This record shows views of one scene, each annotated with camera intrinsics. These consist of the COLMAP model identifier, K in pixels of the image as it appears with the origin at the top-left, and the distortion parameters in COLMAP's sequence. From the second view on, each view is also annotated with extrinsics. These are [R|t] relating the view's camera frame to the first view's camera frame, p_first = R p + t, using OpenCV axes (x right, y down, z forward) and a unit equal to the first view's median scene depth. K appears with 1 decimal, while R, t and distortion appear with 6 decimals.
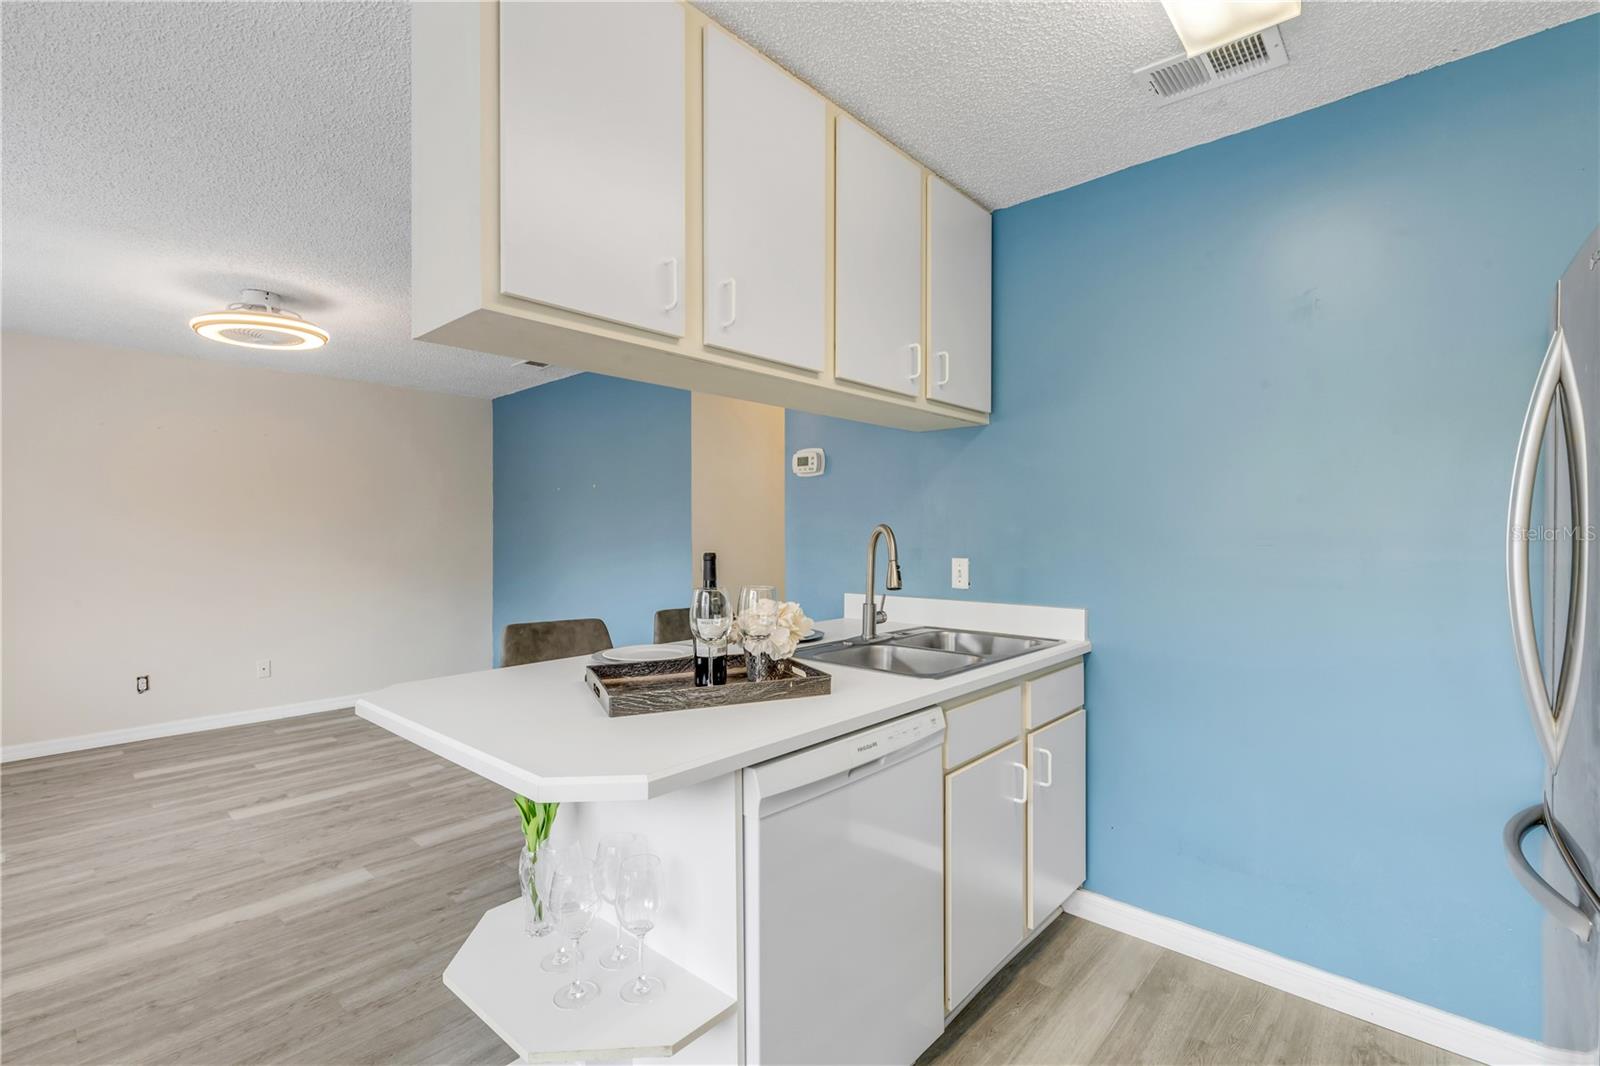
lens RADIAL K [[722.9, 0, 786.8], [0, 722.9, 522.9], [0, 0, 1]] dist [0.004102, 0.000092]
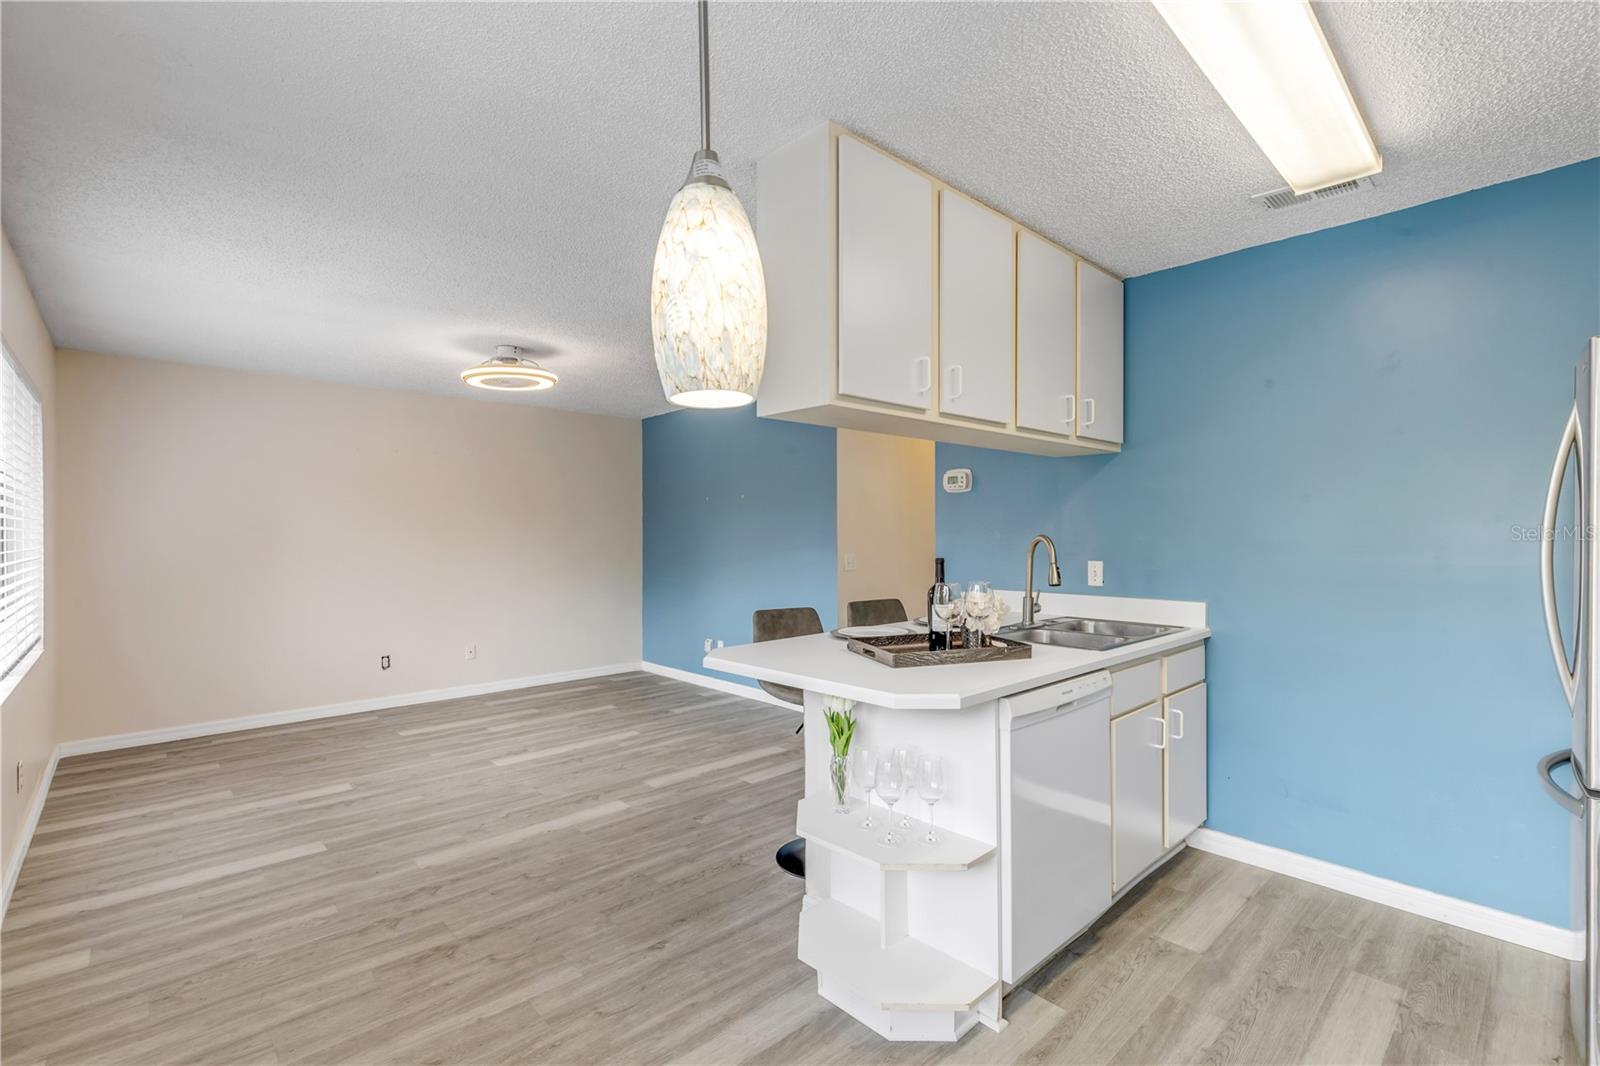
lens RADIAL K [[722.9, 0, 797.5], [0, 722.9, 524.0], [0, 0, 1]] dist [0.004102, 0.000092]
pose [[0.997031, -0.002379, -0.076965, -0.194228], [0.002497, 0.999996, 0.001441, -0.019670], [0.076961, -0.001629, 0.997033, -0.301774]]
